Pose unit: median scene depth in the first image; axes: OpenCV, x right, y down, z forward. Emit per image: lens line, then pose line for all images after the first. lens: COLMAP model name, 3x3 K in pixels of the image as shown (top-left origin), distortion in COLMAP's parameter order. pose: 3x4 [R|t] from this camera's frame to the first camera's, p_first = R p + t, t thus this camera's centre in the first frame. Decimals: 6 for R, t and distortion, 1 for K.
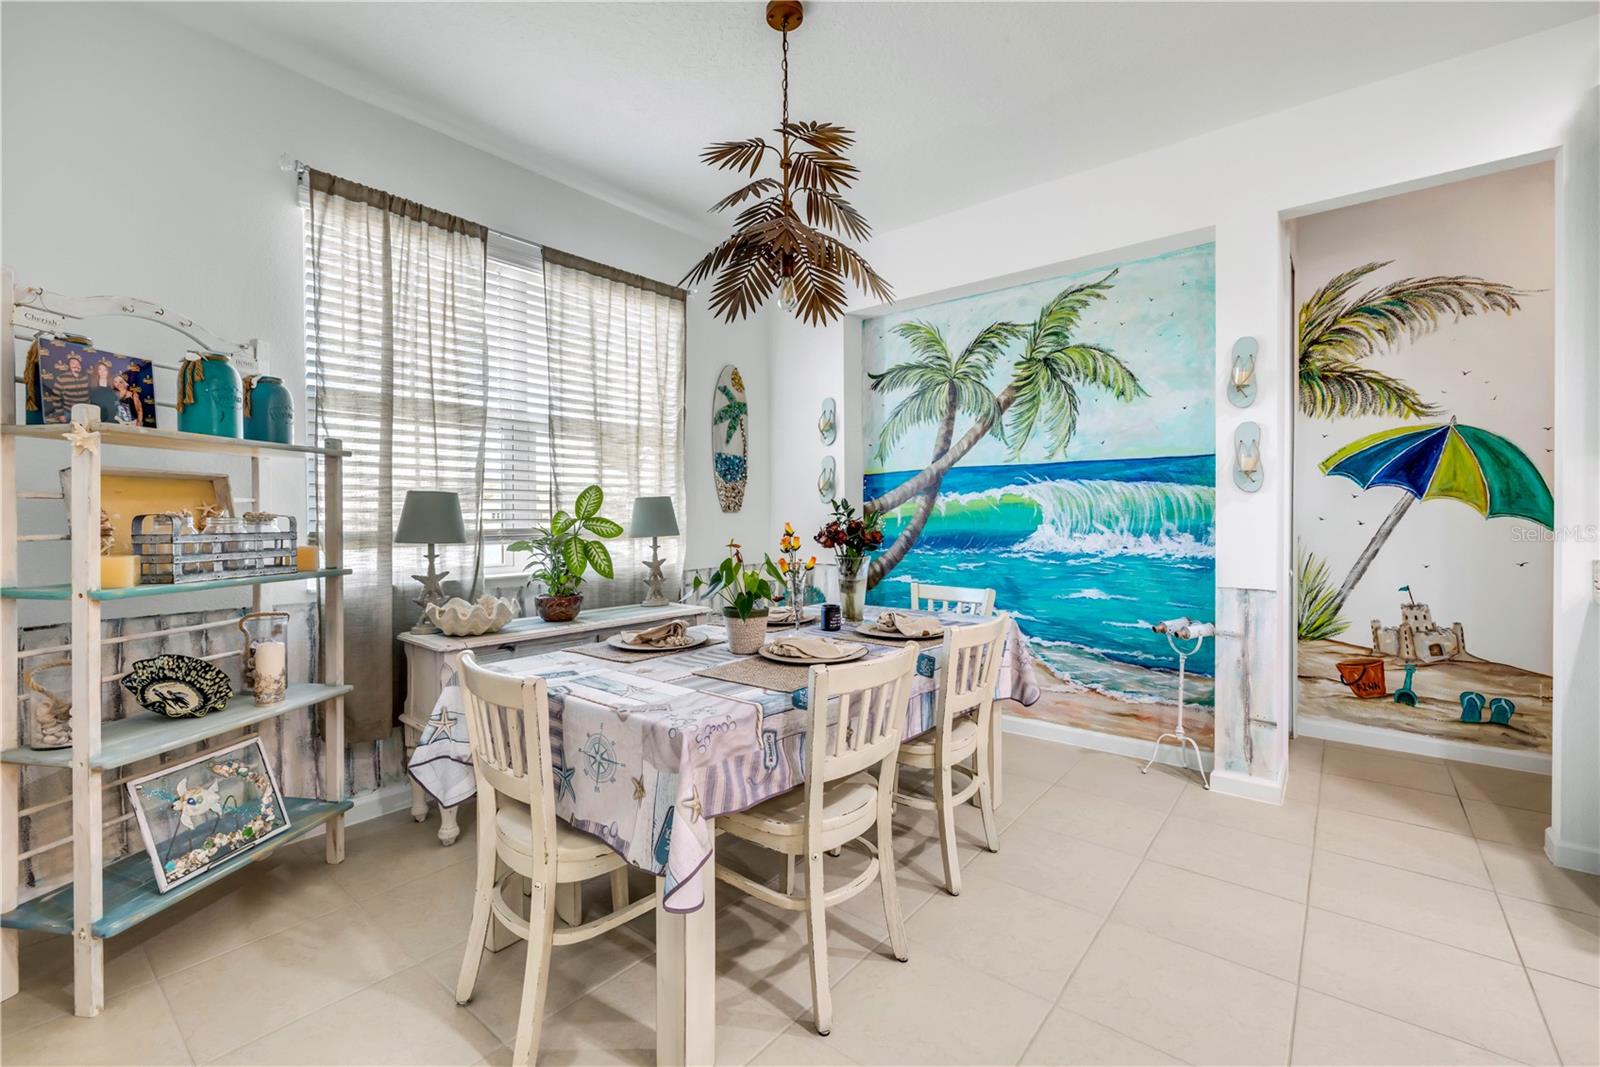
lens RADIAL K [[675.0, 0, 803.3], [0, 675.0, 519.9], [0, 0, 1]] dist [-0.002108, -0.000388]
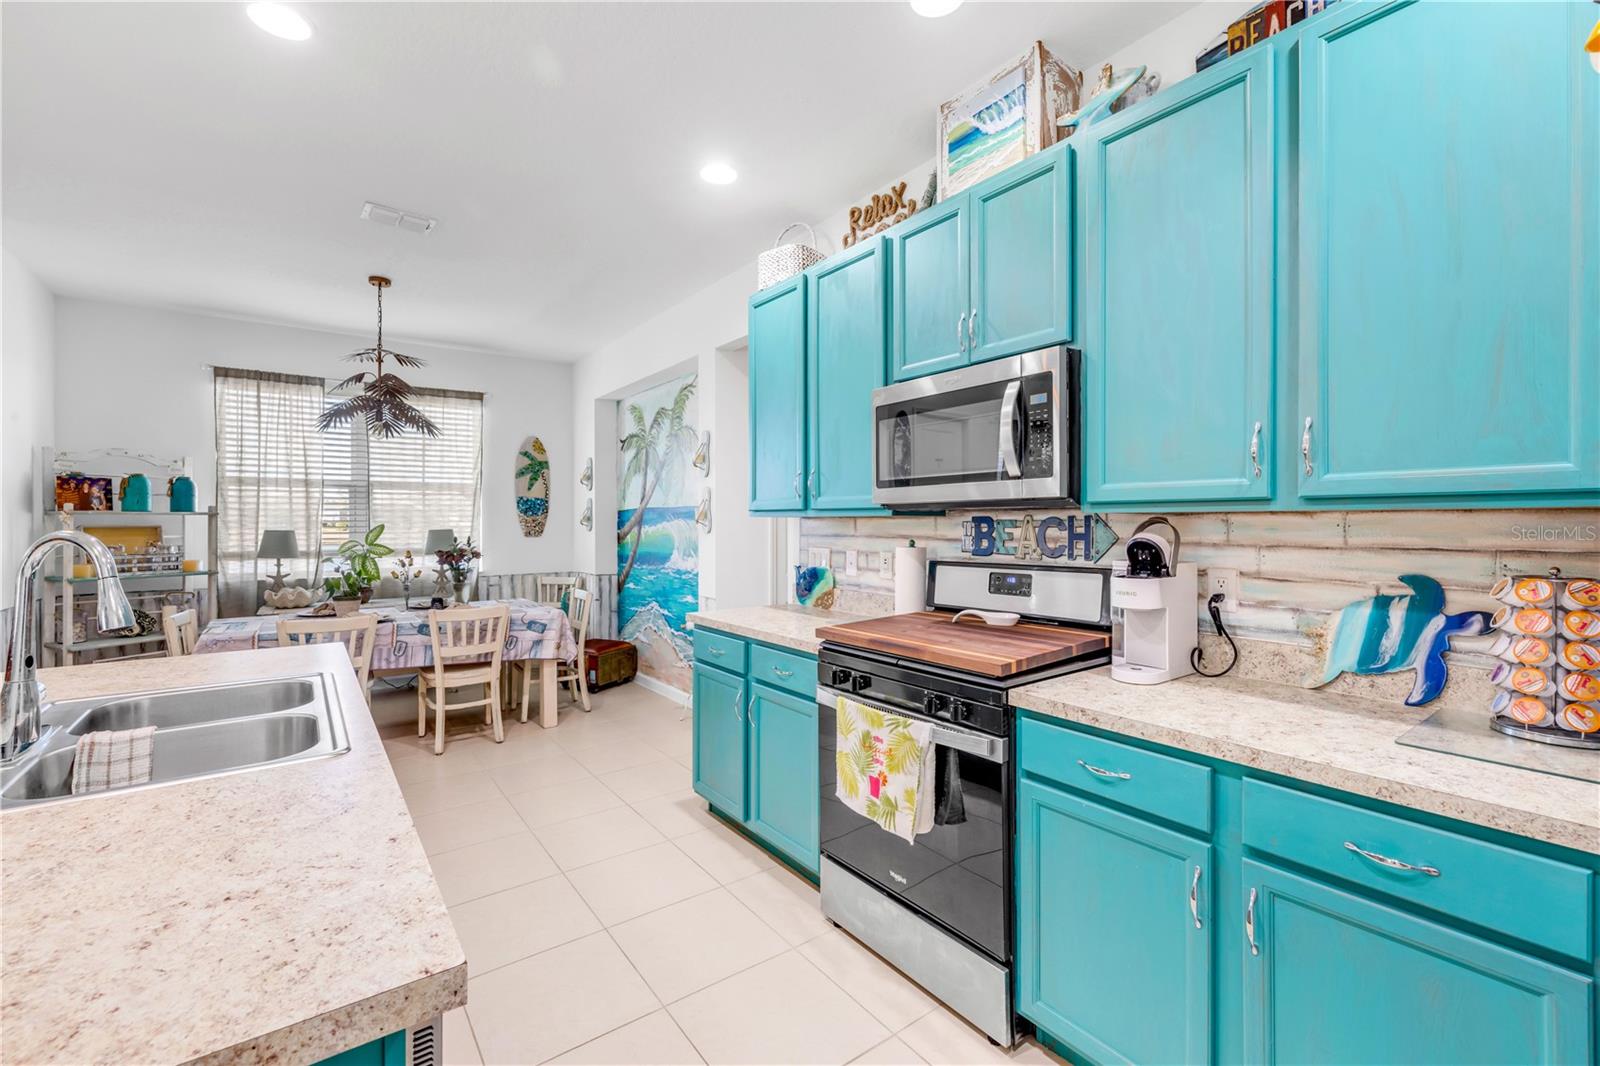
lens RADIAL K [[675.0, 0, 804.4], [0, 675.0, 529.2], [0, 0, 1]] dist [-0.002108, -0.000388]
pose [[0.969814, 0.005356, -0.243787, 1.051041], [-0.003626, 0.999965, 0.007542, -0.051475], [0.243818, -0.006431, 0.969800, -0.359682]]
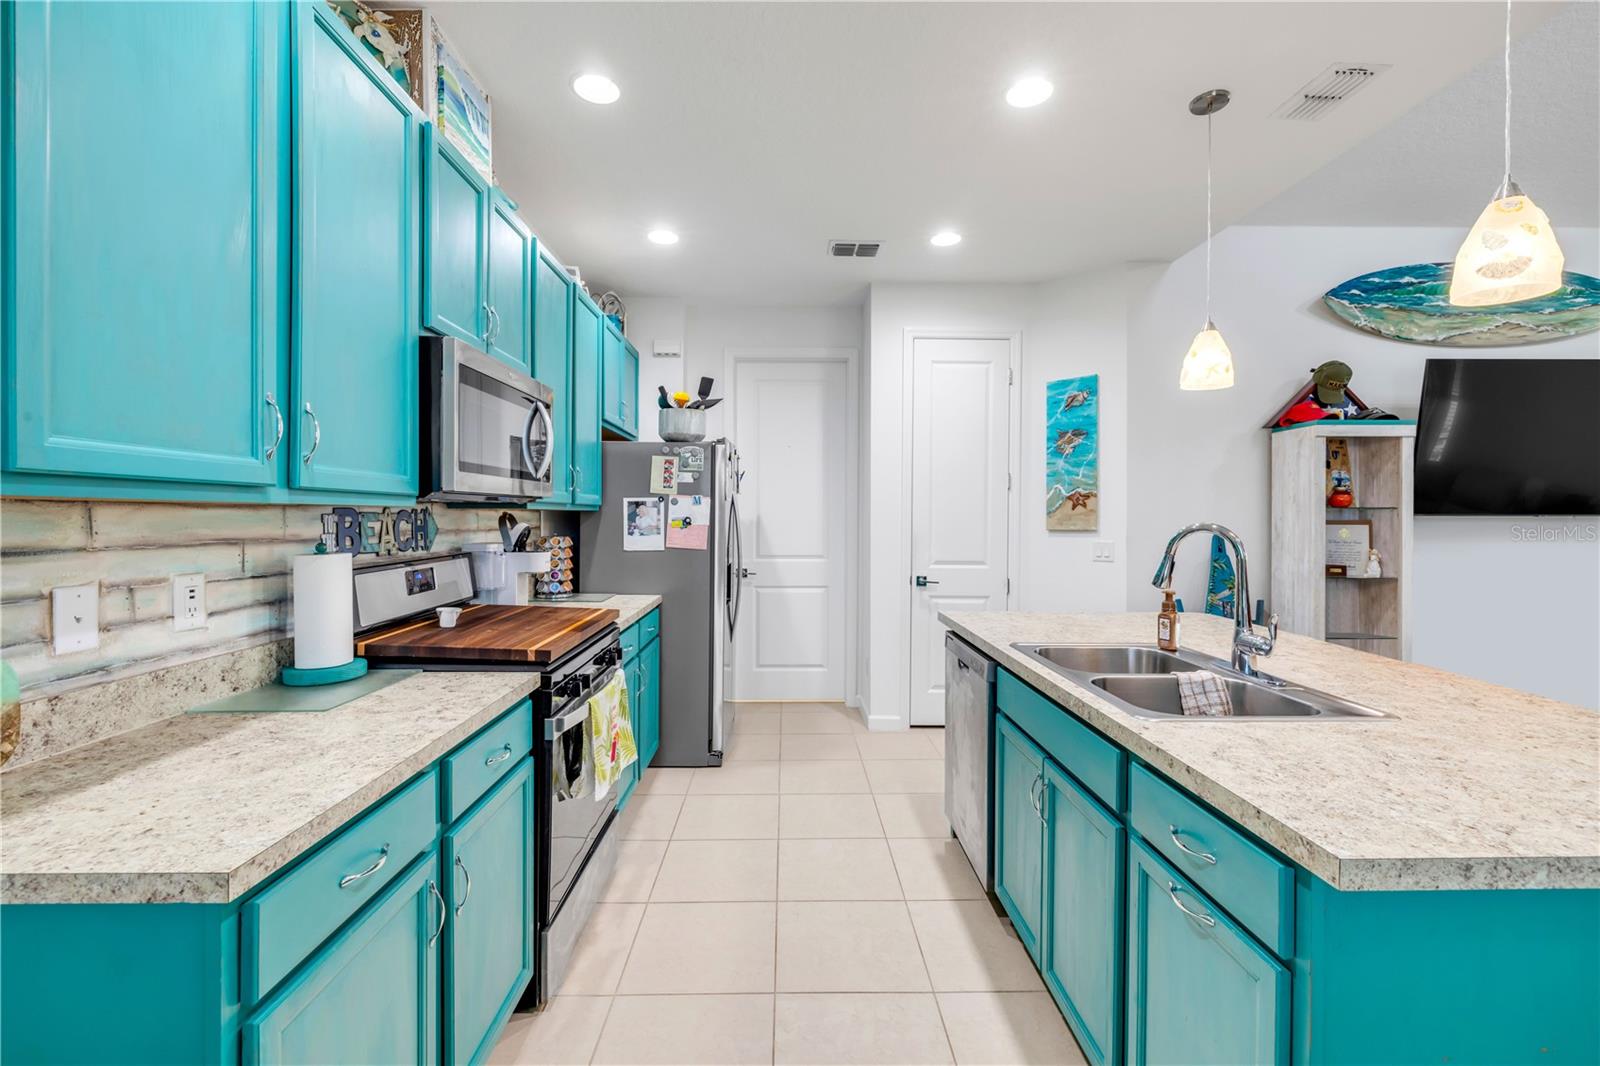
lens RADIAL K [[675.0, 0, 799.5], [0, 675.0, 522.6], [0, 0, 1]] dist [-0.002108, -0.000388]
pose [[-0.645698, -0.004073, 0.763582, 0.346901], [0.005665, 0.999933, 0.010124, -0.051287], [-0.763572, 0.010863, -0.645631, 0.513844]]
